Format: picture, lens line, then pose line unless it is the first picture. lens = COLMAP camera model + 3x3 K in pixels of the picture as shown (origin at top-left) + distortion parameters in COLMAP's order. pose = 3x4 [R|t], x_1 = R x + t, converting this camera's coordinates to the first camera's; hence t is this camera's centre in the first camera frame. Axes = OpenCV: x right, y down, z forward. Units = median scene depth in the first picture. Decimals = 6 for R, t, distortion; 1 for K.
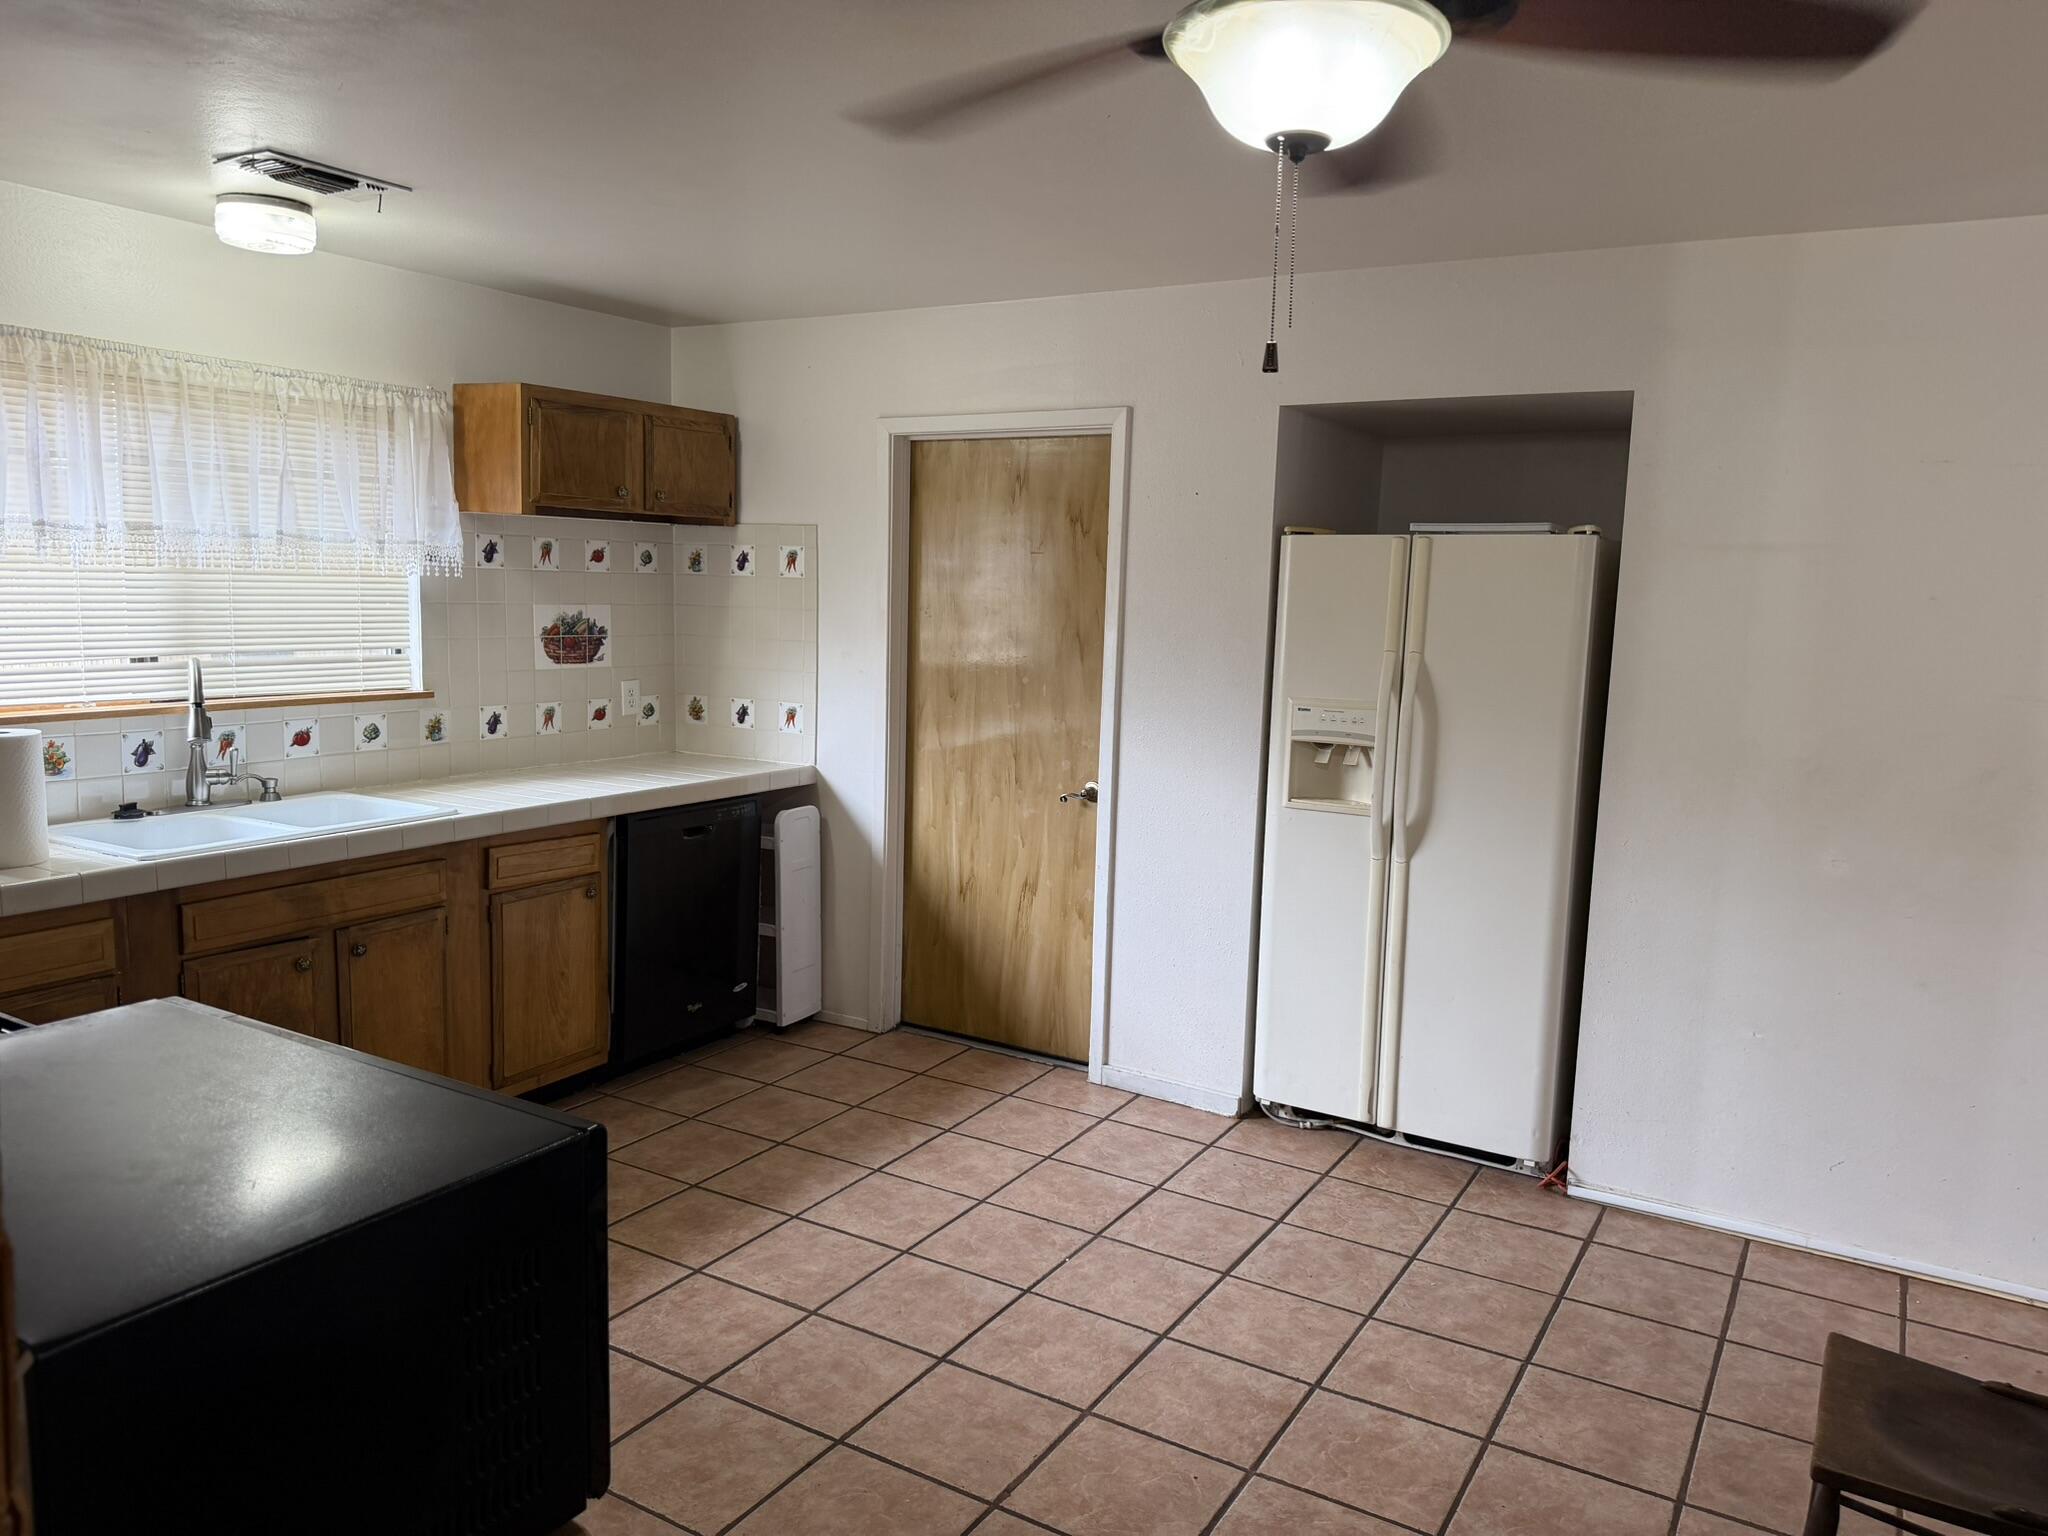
lens RADIAL K [[1414.0, 0, 1024.0], [0, 1414.0, 768.0], [0, 0, 1]] dist [0.139228, -0.267153]
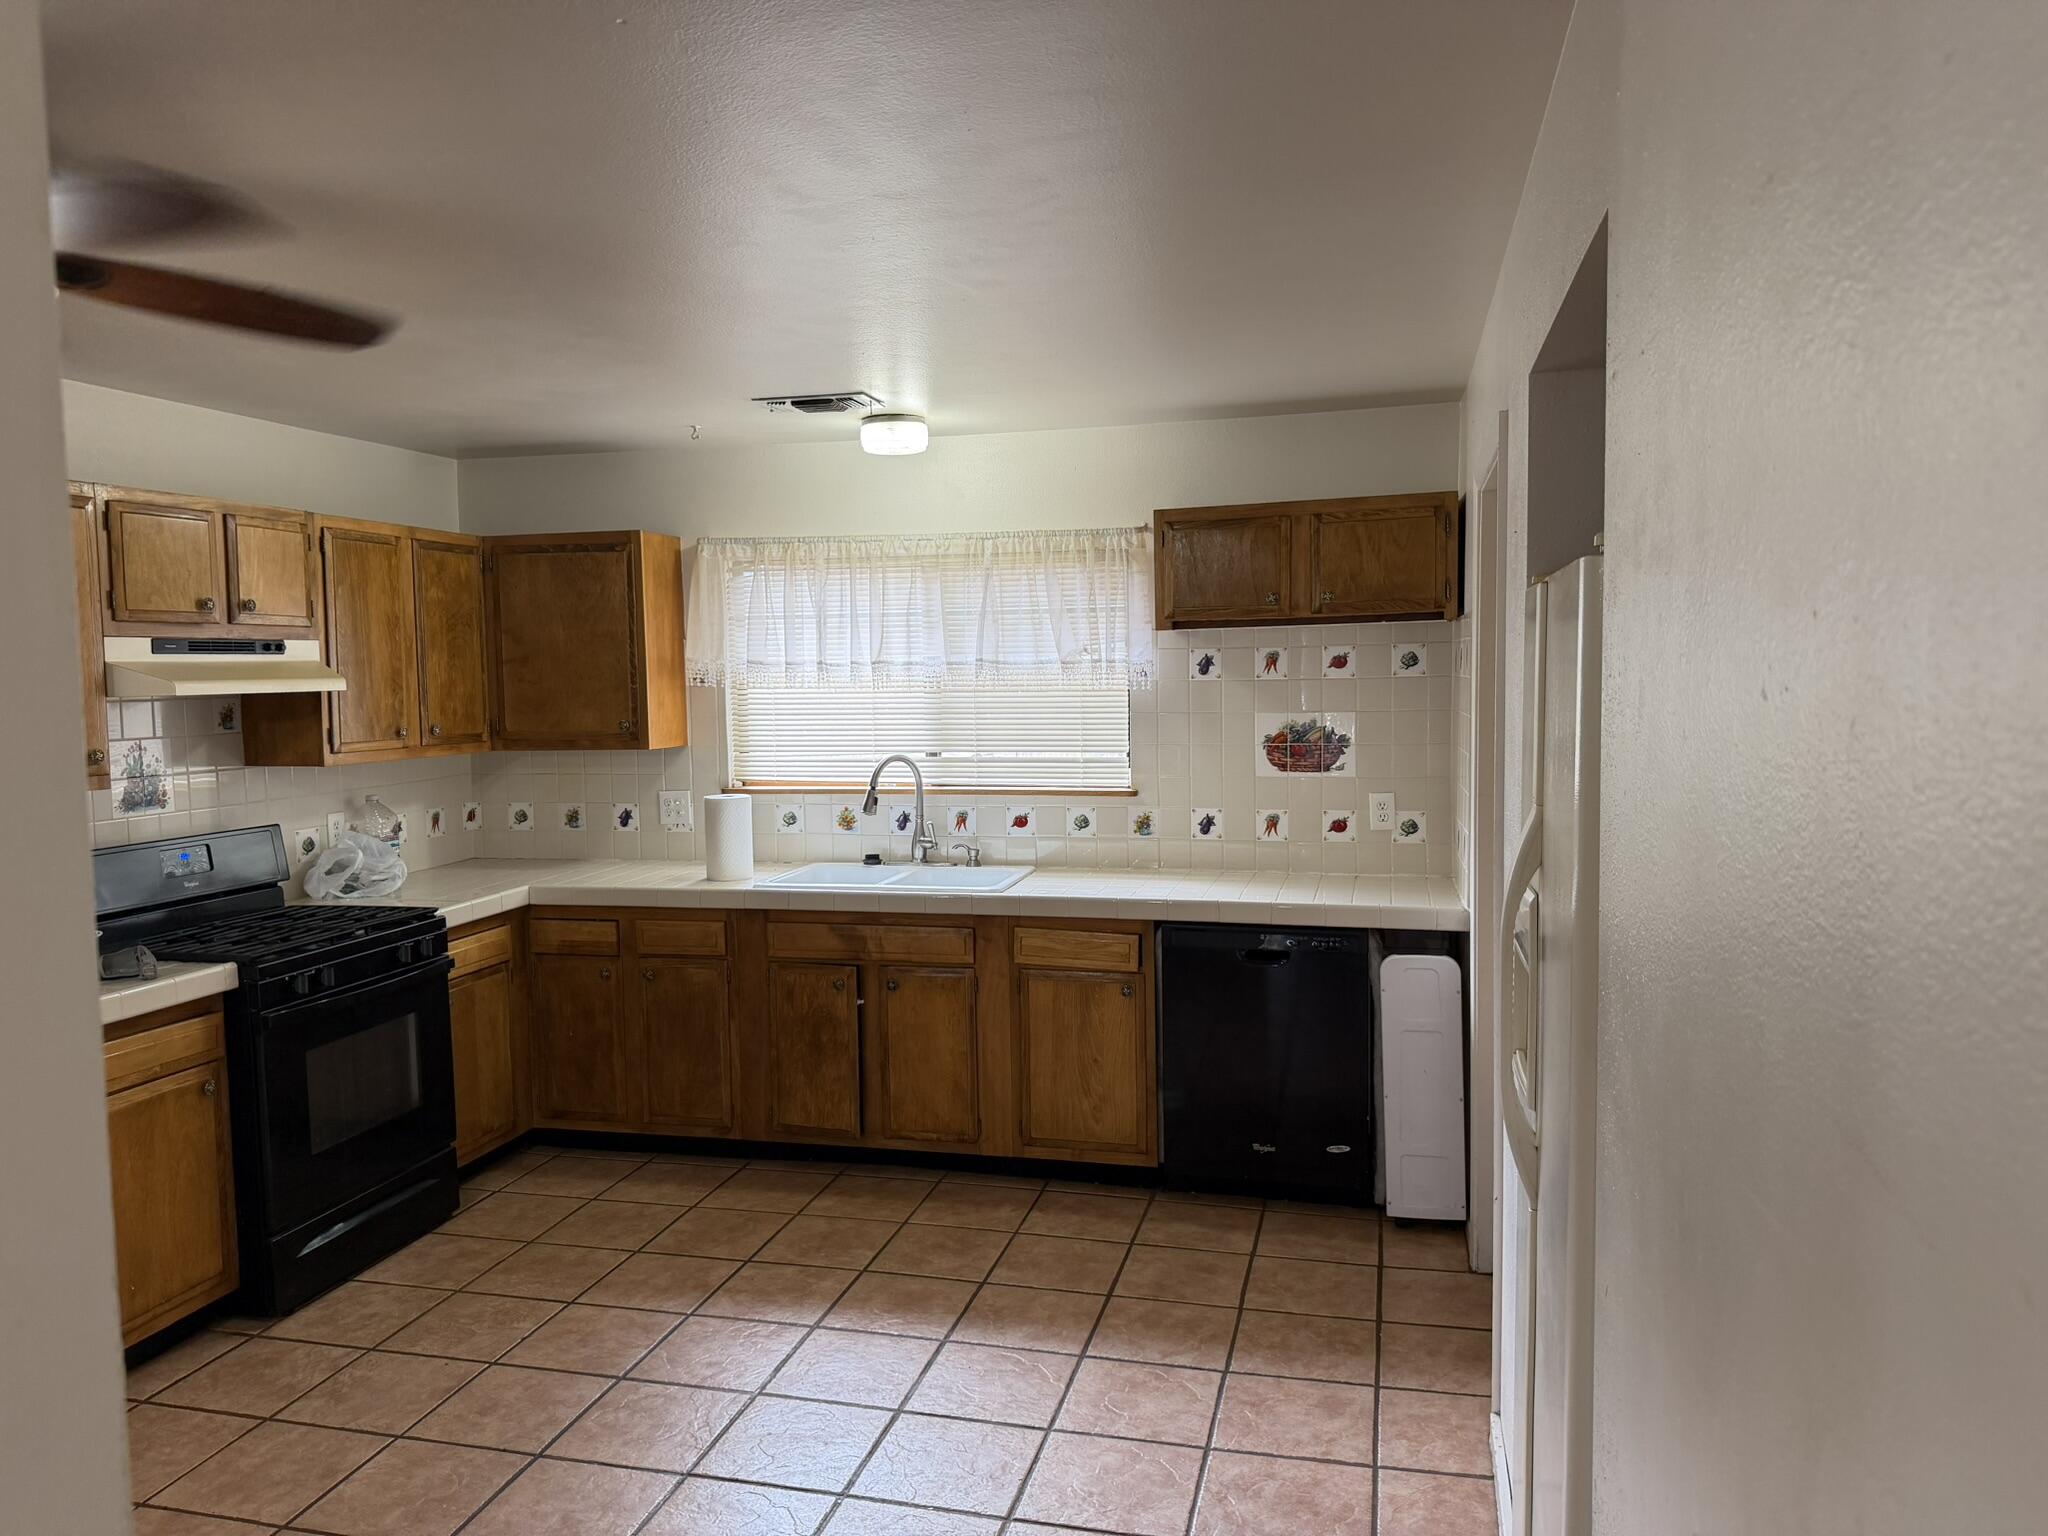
lens RADIAL K [[1414.0, 0, 1024.0], [0, 1414.0, 768.0], [0, 0, 1]] dist [0.139228, -0.267153]
pose [[0.291390, 0.032178, -0.956063, 0.613027], [-0.102172, 0.994764, 0.002341, -0.063641], [0.951132, 0.097001, 0.293152, 0.578469]]
